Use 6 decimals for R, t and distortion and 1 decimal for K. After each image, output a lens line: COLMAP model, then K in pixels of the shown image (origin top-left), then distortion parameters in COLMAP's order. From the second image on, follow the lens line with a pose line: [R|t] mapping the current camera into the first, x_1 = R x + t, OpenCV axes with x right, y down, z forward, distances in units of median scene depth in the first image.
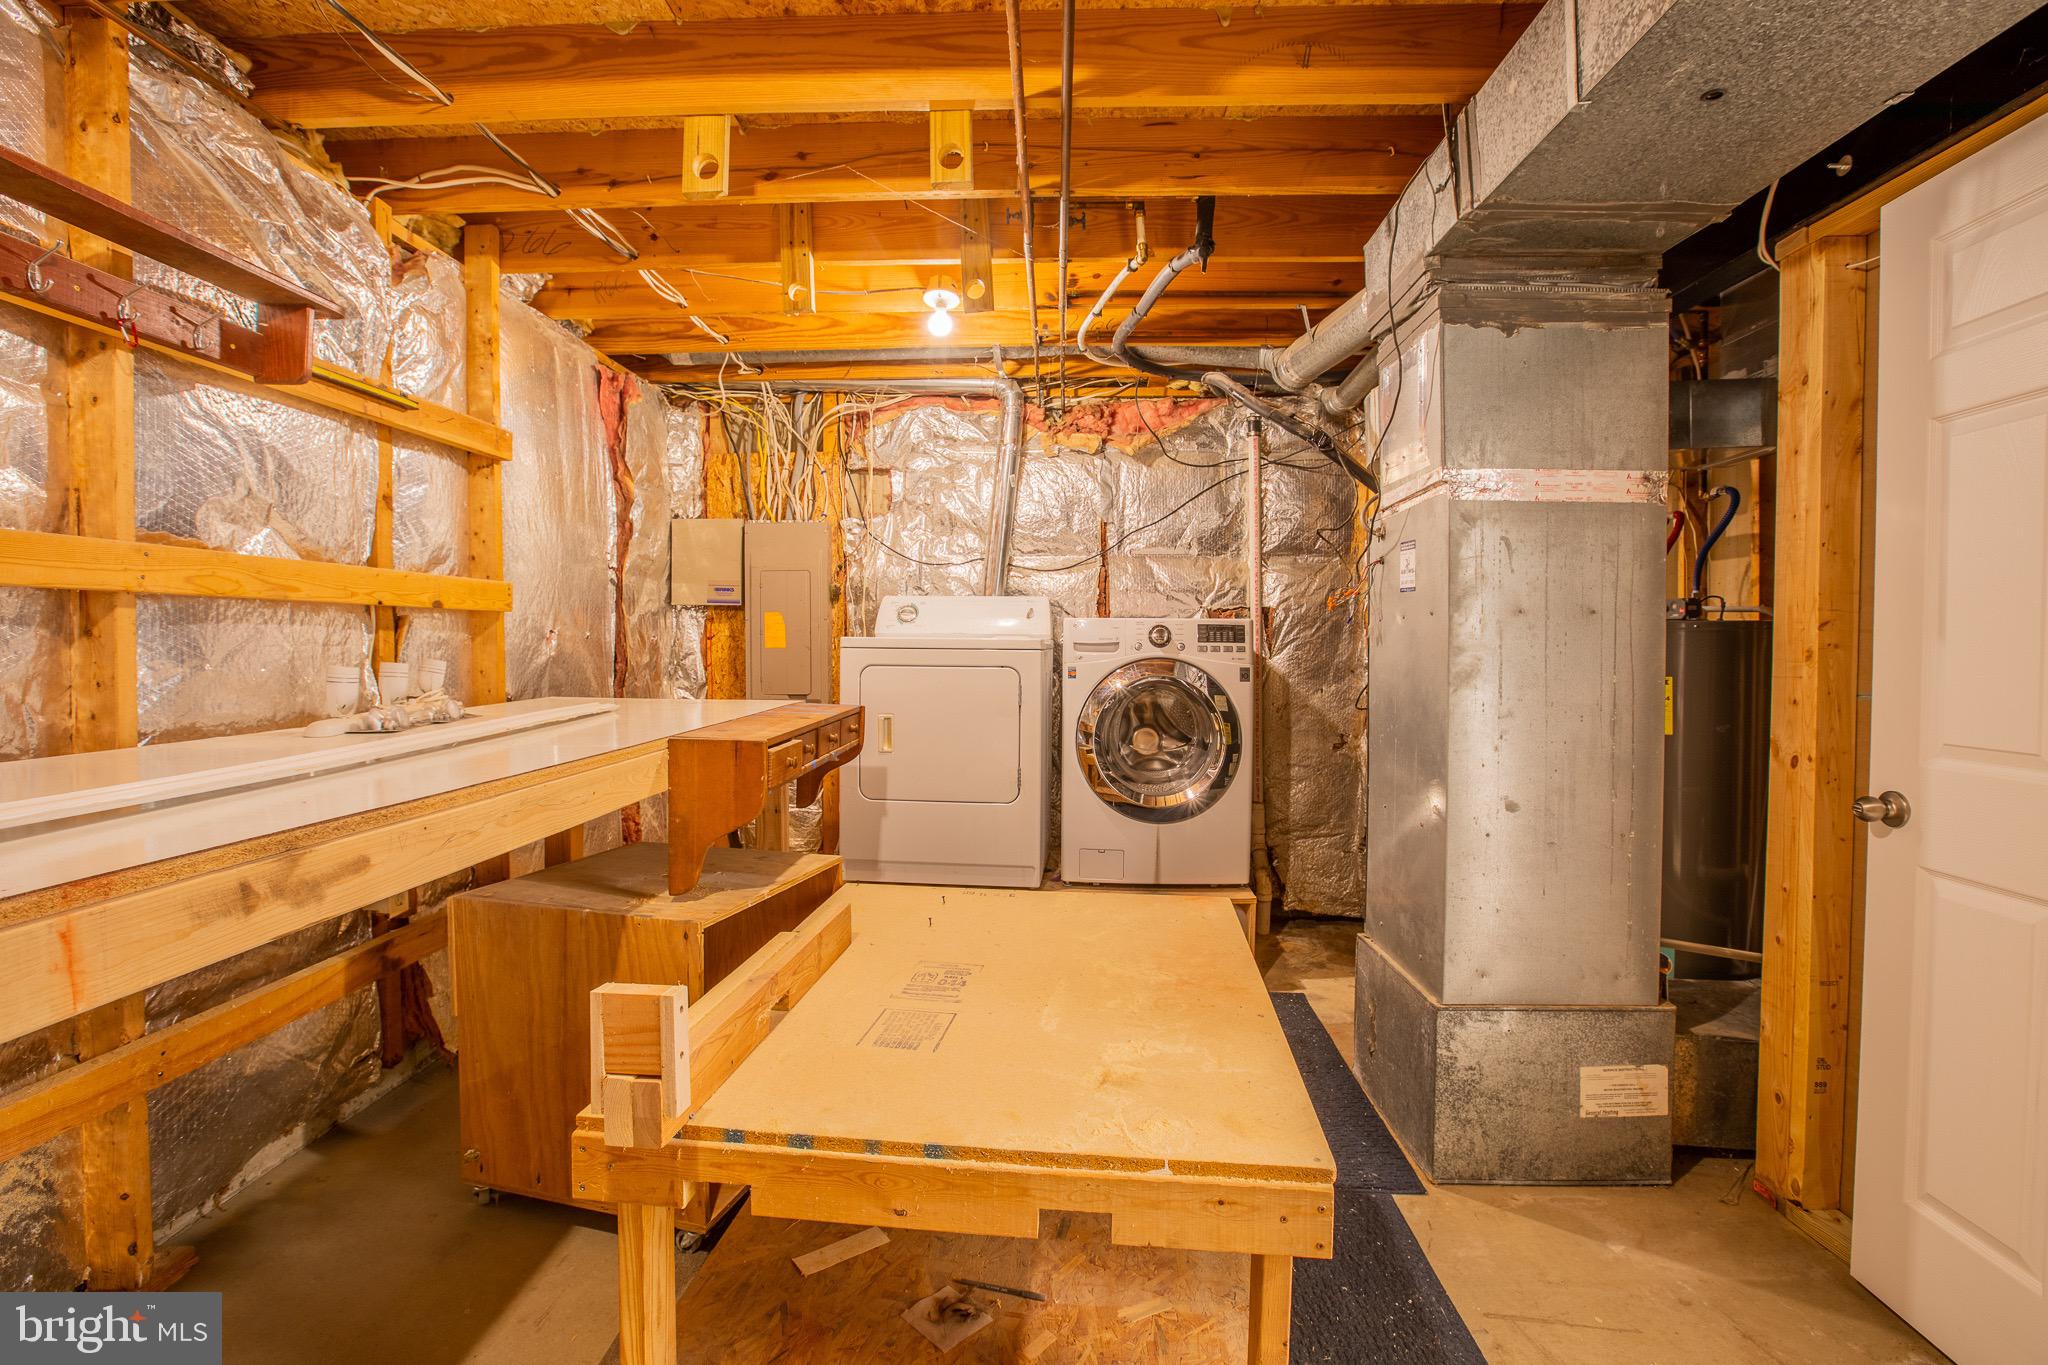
lens RADIAL K [[937.1, 0, 1026.8], [0, 937.1, 668.1], [0, 0, 1]] dist [-0.057191, 0.024168]
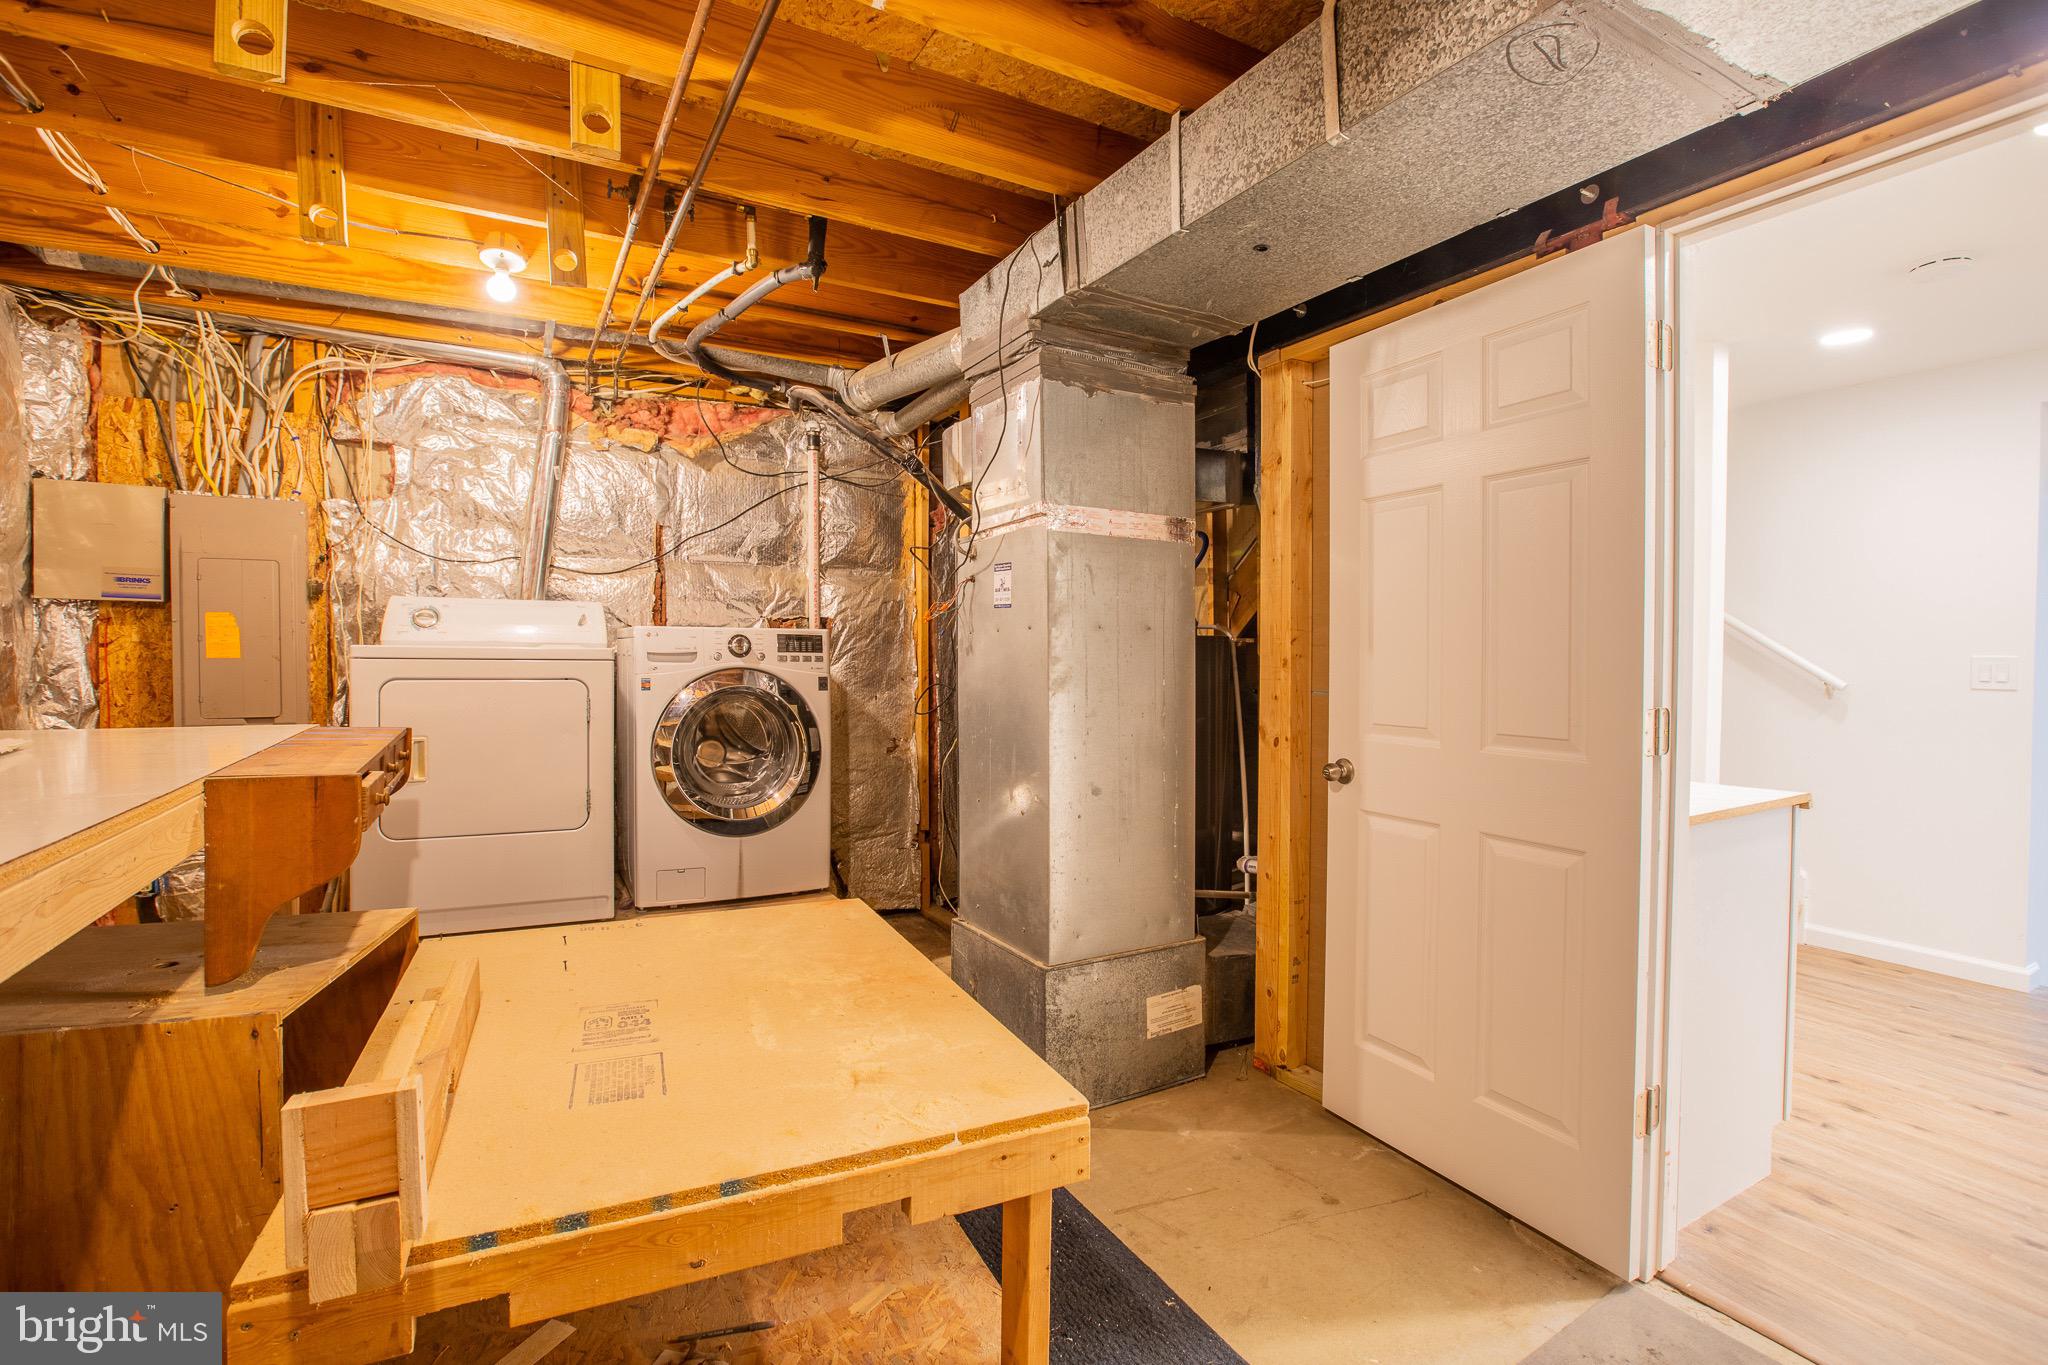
lens RADIAL K [[937.1, 0, 1026.8], [0, 937.1, 668.1], [0, 0, 1]] dist [-0.057191, 0.024168]
pose [[0.850798, -0.006852, 0.525447, -0.147593], [0.011776, 0.999912, -0.006028, -0.001744], [-0.525360, 0.011316, 0.850805, 0.012090]]
